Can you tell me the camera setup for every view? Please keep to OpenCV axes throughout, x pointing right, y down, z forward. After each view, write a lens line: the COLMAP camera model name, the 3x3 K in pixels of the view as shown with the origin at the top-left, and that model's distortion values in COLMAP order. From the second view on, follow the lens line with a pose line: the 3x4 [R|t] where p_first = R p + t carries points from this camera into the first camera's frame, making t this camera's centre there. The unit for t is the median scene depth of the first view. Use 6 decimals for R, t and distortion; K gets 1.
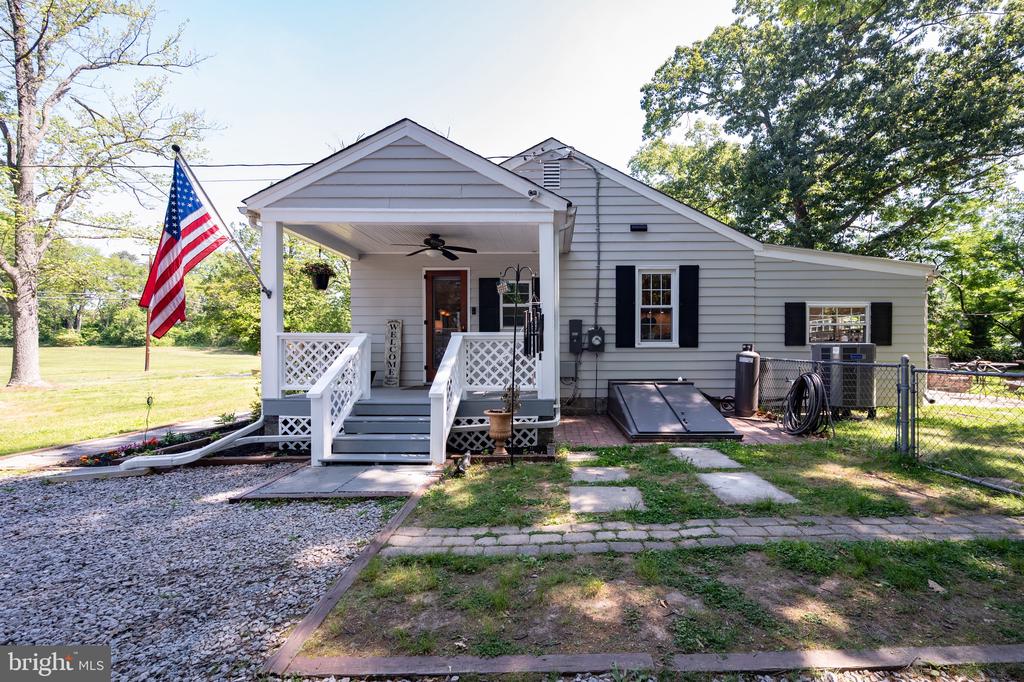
lens RADIAL K [[435.3, 0, 550.4], [0, 435.3, 355.3], [0, 0, 1]] dist [-0.000777, 0.000161]
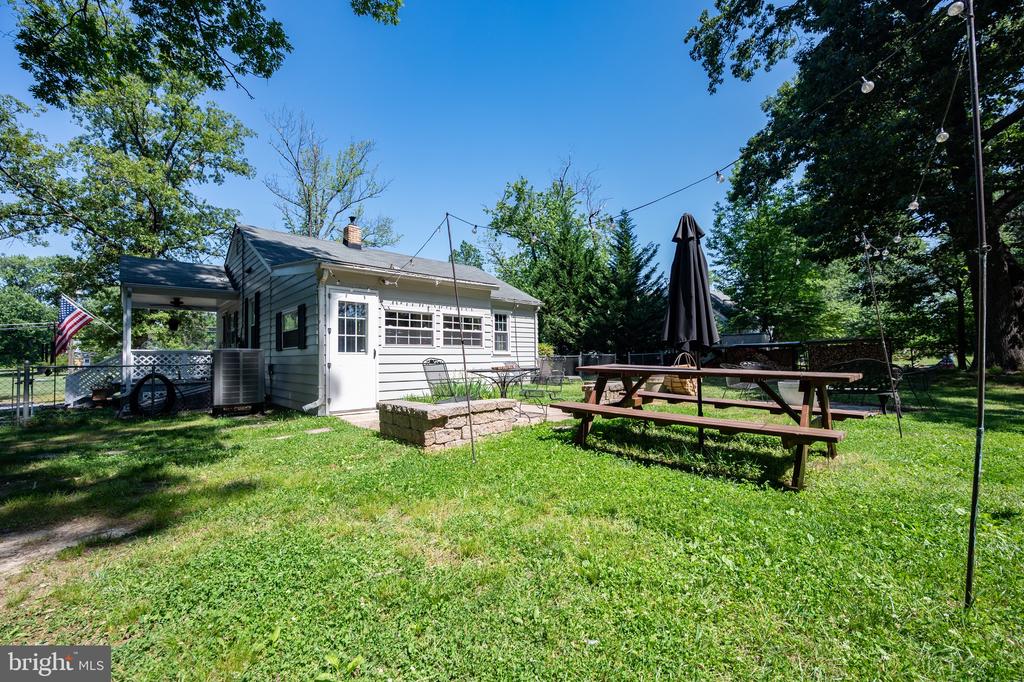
lens RADIAL K [[414.2, 0, 508.8], [0, 414.2, 346.5], [0, 0, 1]] dist [0.000323, -0.000013]
pose [[0.679853, -0.030378, -0.732719, 1.767234], [0.008492, 0.999401, -0.033555, 0.007726], [0.733299, 0.016591, 0.679704, 0.708280]]
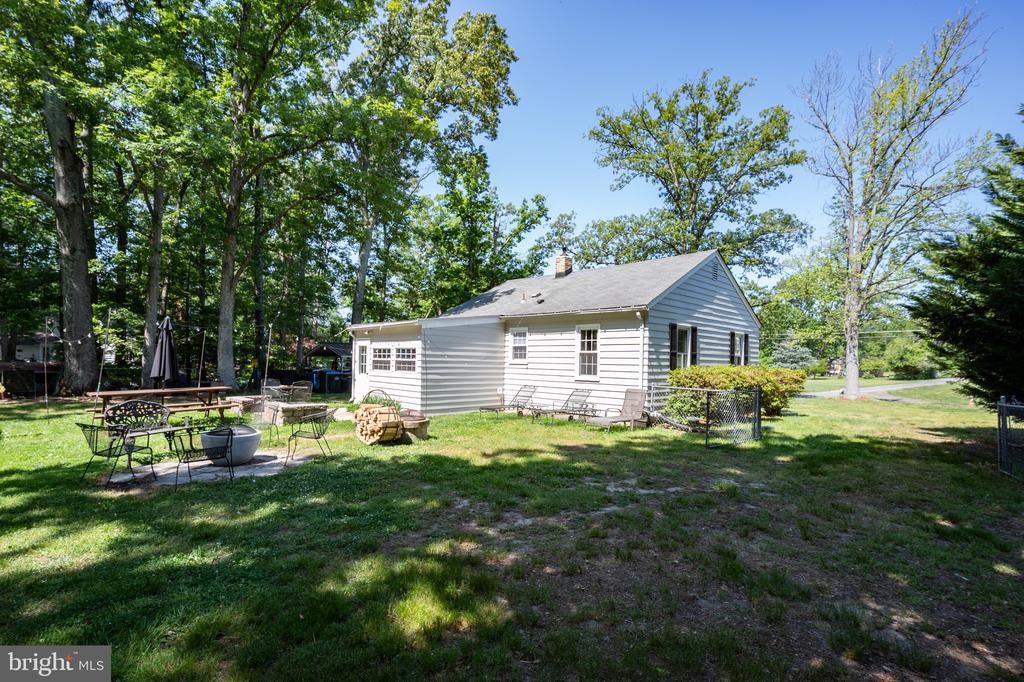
lens RADIAL K [[479.7, 0, 507.9], [0, 479.7, 362.3], [0, 0, 1]] dist [-0.000727, -0.000192]
pose [[-0.716721, -0.009618, -0.697294, 1.781676], [-0.021664, 0.999729, 0.008479, -0.085550], [0.697024, 0.021183, -0.716735, 2.830553]]
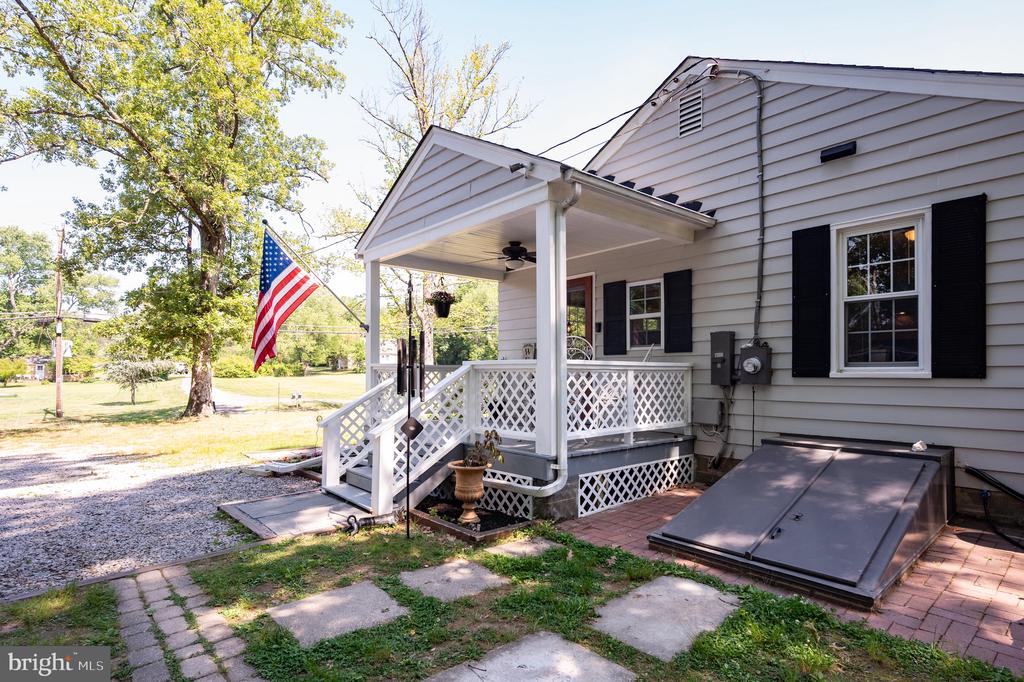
lens RADIAL K [[520.7, 0, 532.9], [0, 520.7, 367.8], [0, 0, 1]] dist [-0.001846, -0.000672]
pose [[0.672356, -0.004142, -0.740216, 0.420869], [-0.005438, 0.999930, -0.010535, -0.020897], [0.740208, 0.011109, 0.672286, 0.300964]]
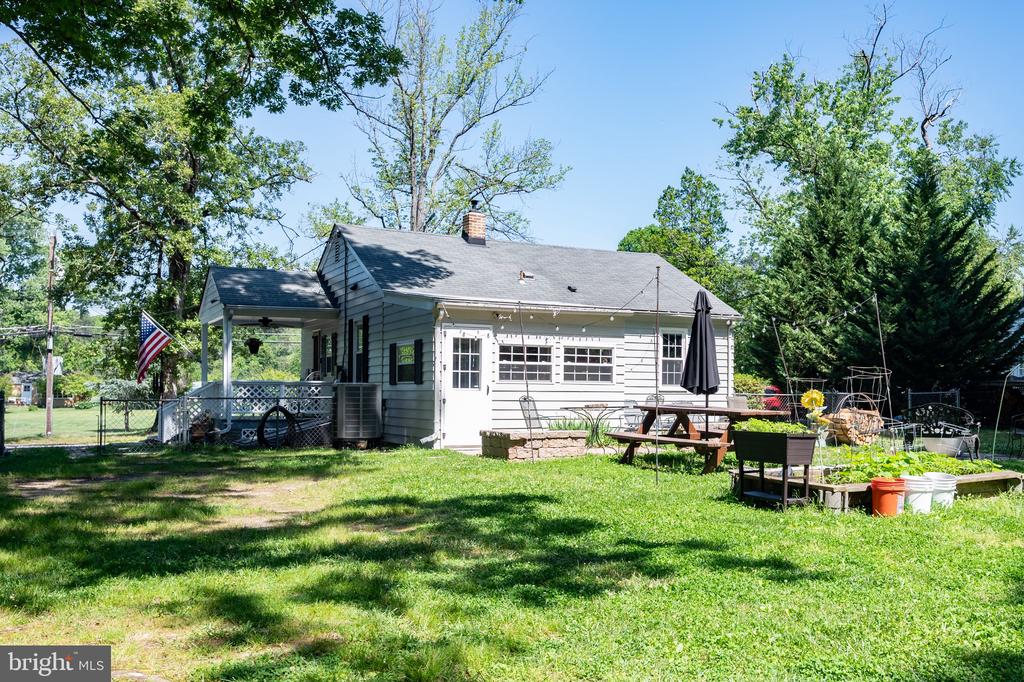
lens RADIAL K [[969.2, 0, 651.6], [0, 969.2, 374.1], [0, 0, 1]] dist [0.004587, -0.000531]
pose [[0.525122, -0.018087, -0.850835, 2.882823], [-0.008408, 0.999615, -0.026439, 0.008629], [0.850986, 0.021038, 0.524768, 0.307510]]
